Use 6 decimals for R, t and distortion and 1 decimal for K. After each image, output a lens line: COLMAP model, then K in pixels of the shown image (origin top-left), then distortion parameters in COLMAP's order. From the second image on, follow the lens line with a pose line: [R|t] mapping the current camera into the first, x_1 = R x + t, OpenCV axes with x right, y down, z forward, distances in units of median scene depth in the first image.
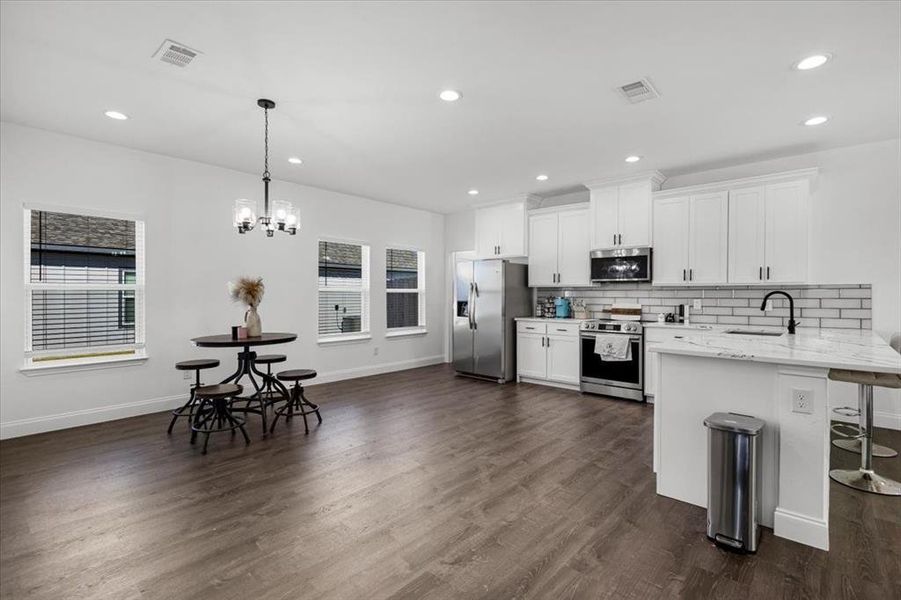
lens RADIAL K [[424.7, 0, 448.3], [0, 424.7, 298.0], [0, 0, 1]] dist [0.000791, 0.000073]
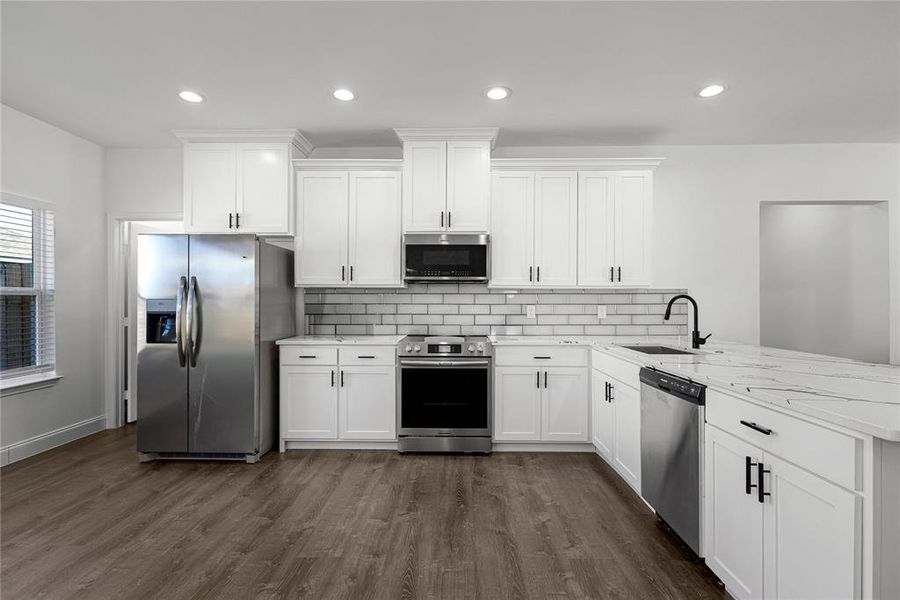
lens RADIAL K [[418.9, 0, 452.1], [0, 418.9, 303.0], [0, 0, 1]] dist [0.002968, 0.000072]
pose [[0.752766, -0.001338, 0.658287, -0.040424], [0.005872, 0.999972, -0.004682, 0.000742], [-0.658262, 0.007390, 0.752752, 0.475796]]
